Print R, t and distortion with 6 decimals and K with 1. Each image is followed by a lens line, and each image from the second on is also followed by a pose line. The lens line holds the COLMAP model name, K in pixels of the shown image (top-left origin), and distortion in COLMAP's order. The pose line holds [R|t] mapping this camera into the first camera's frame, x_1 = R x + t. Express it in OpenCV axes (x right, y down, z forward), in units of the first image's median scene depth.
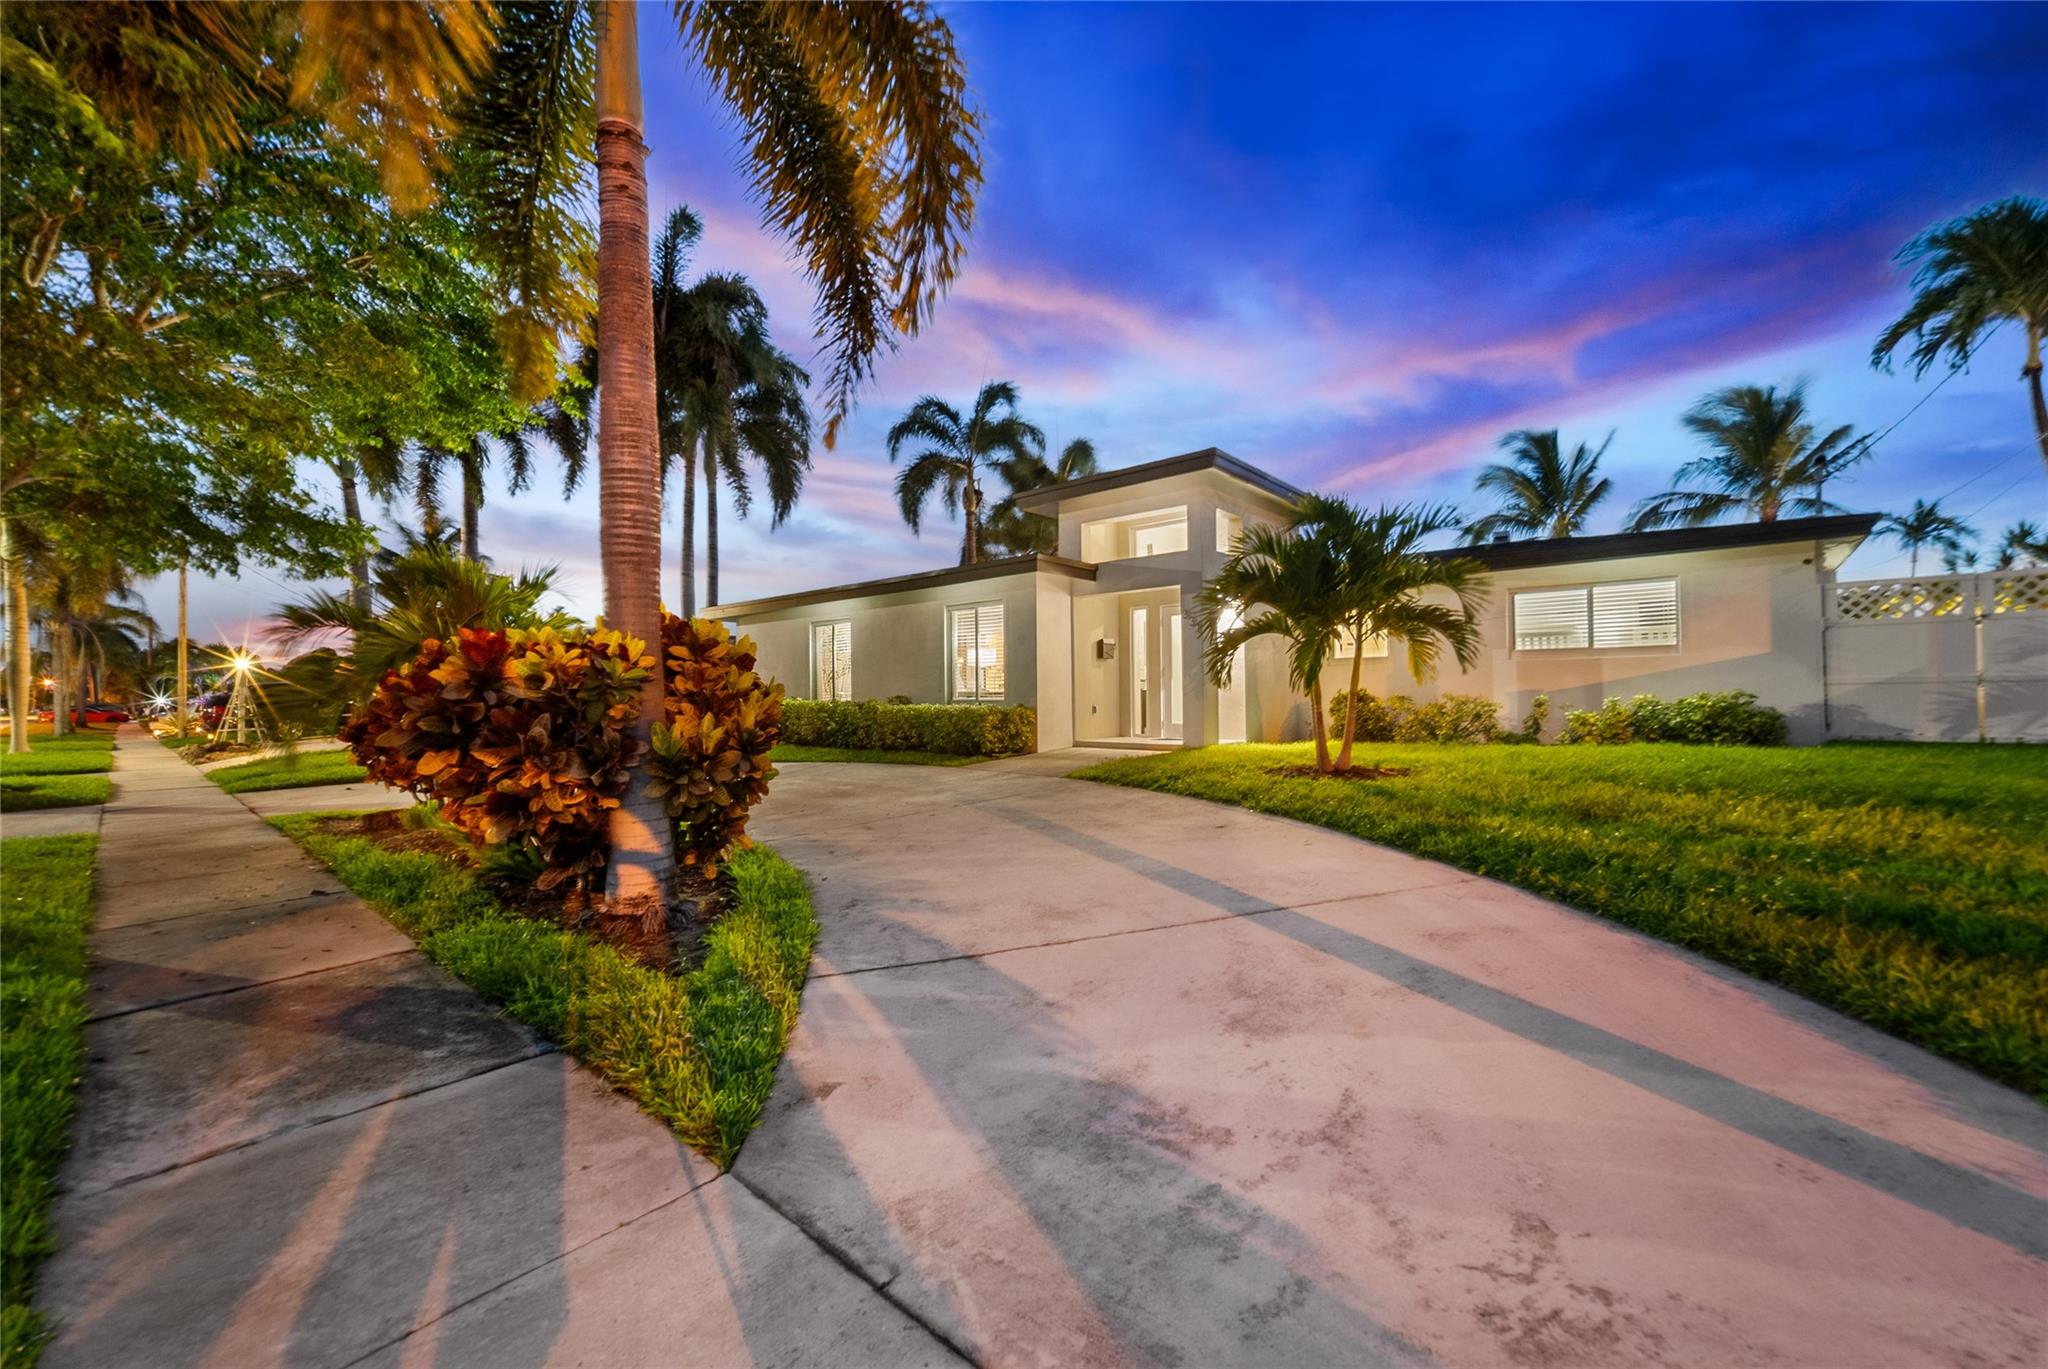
lens RADIAL K [[734.6, 0, 1024.0], [0, 734.6, 684.5], [0, 0, 1]] dist [-0.027221, 0.007356]
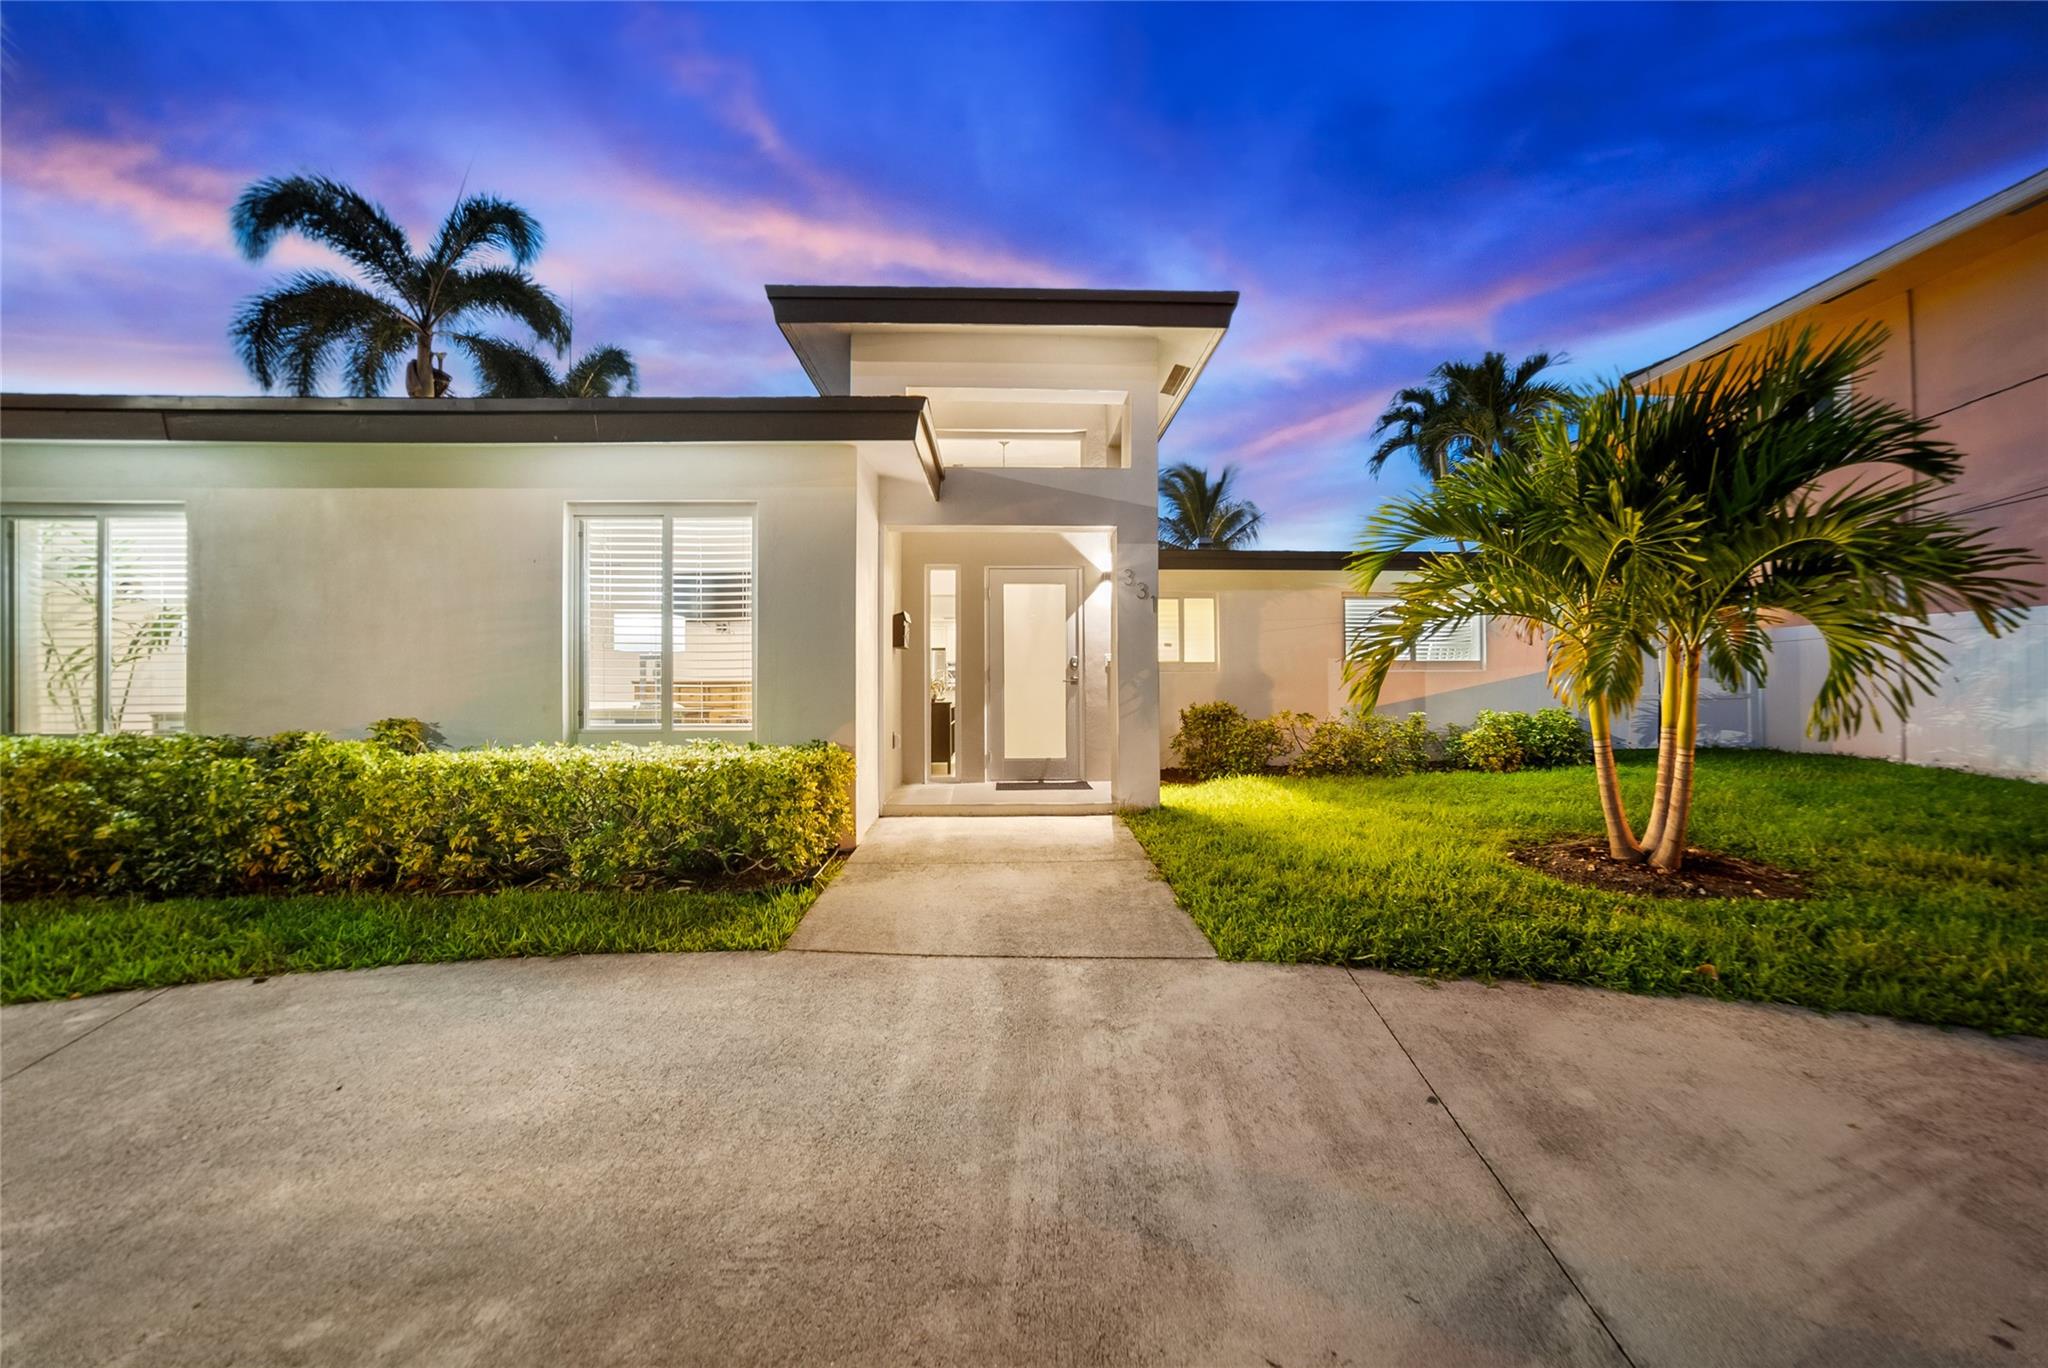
lens RADIAL K [[734.6, 0, 1024.0], [0, 734.6, 684.0], [0, 0, 1]] dist [-0.027221, 0.007356]
pose [[0.762607, 0.017210, 0.646634, -0.081118], [-0.006989, 0.999807, -0.018368, 0.000515], [-0.646825, 0.009488, 0.762580, 0.251260]]
